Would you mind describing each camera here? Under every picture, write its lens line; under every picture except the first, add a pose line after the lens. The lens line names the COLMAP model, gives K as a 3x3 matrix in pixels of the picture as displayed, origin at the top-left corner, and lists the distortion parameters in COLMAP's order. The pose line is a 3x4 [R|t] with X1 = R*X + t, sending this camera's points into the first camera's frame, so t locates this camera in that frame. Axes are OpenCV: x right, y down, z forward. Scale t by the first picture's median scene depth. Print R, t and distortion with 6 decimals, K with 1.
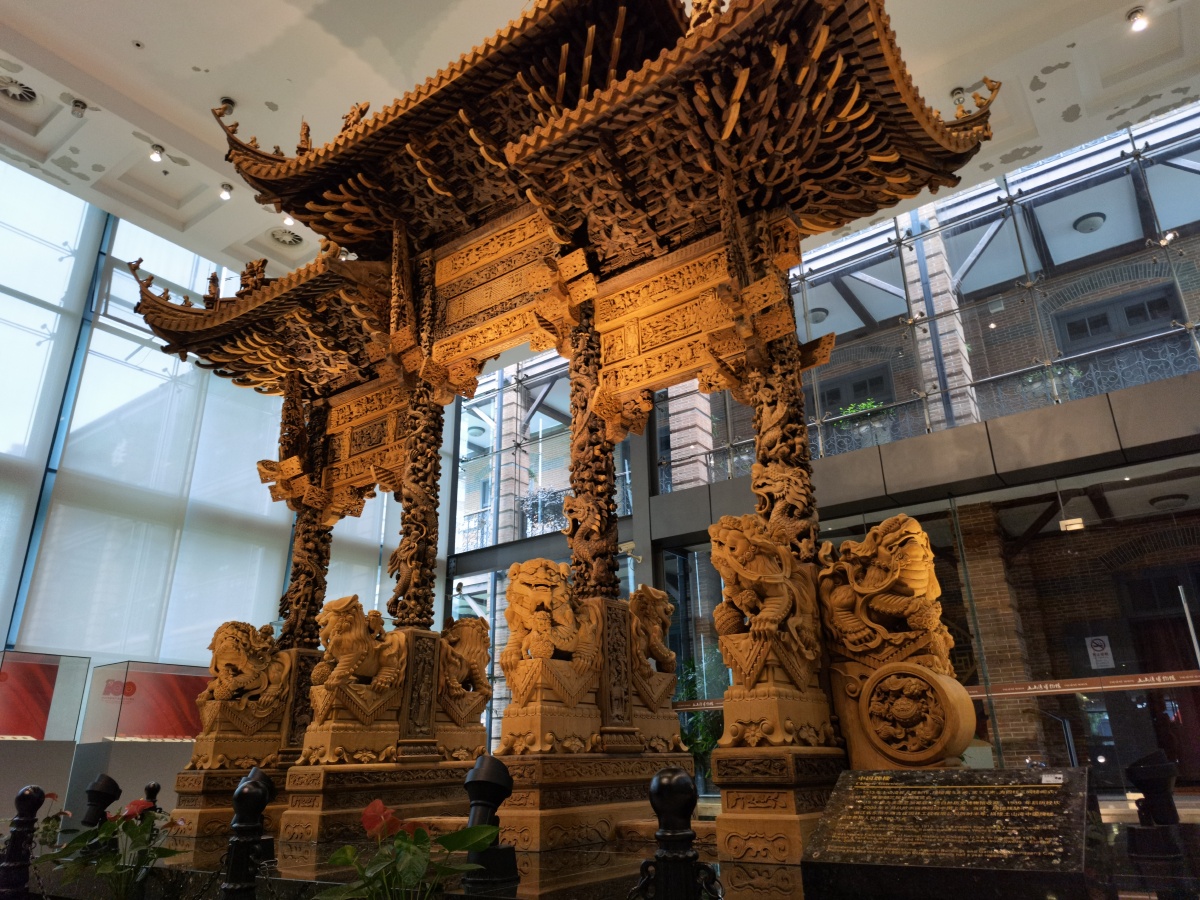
lens RADIAL K [[833.6, 0, 600.0], [0, 833.6, 450.0], [0, 0, 1]] dist [-0.029400, 0.000464]
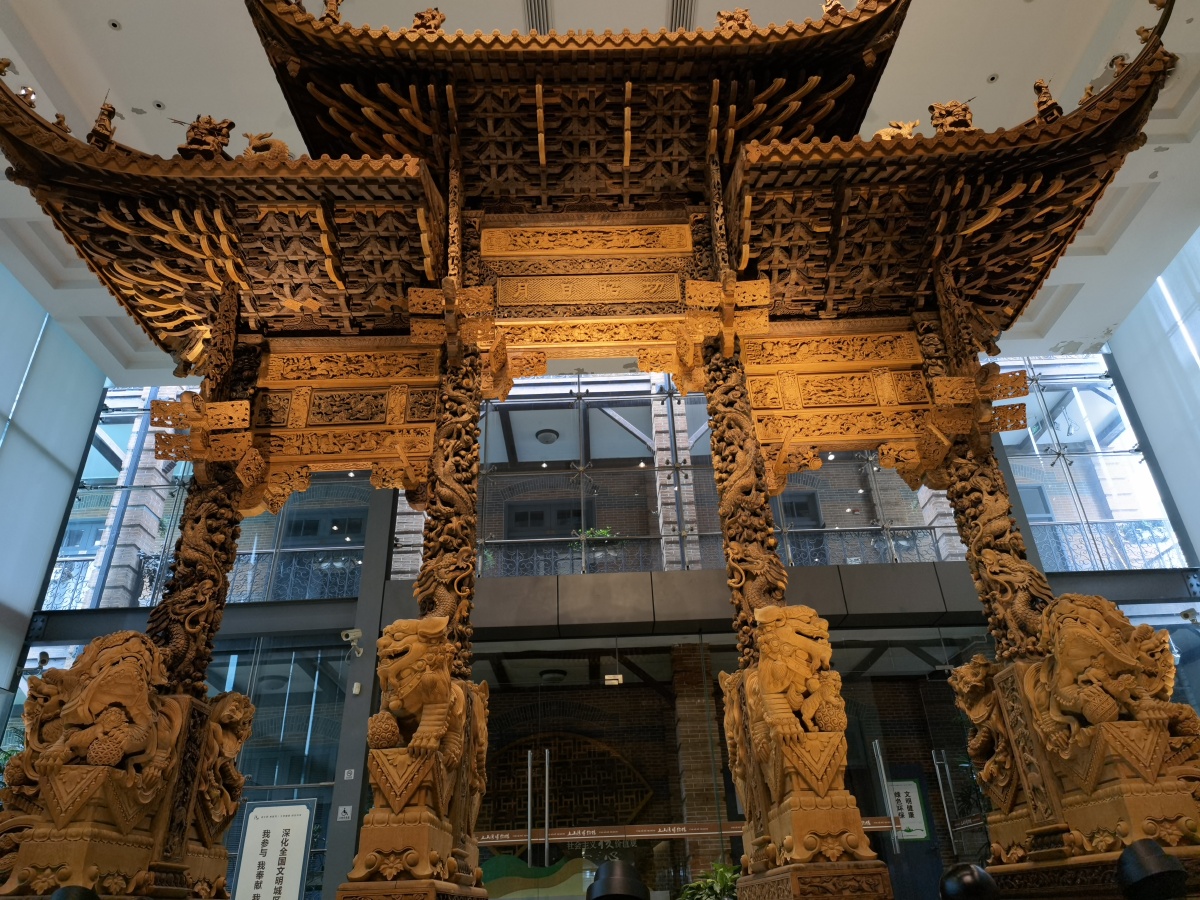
lens RADIAL K [[800.6, 0, 600.0], [0, 800.6, 450.0], [0, 0, 1]] dist [0.003106, -0.040885]
pose [[0.812303, 0.280967, 0.511098, -0.455946], [-0.196305, 0.956896, -0.214043, 0.128698], [-0.549206, 0.073537, 0.832445, 0.312083]]
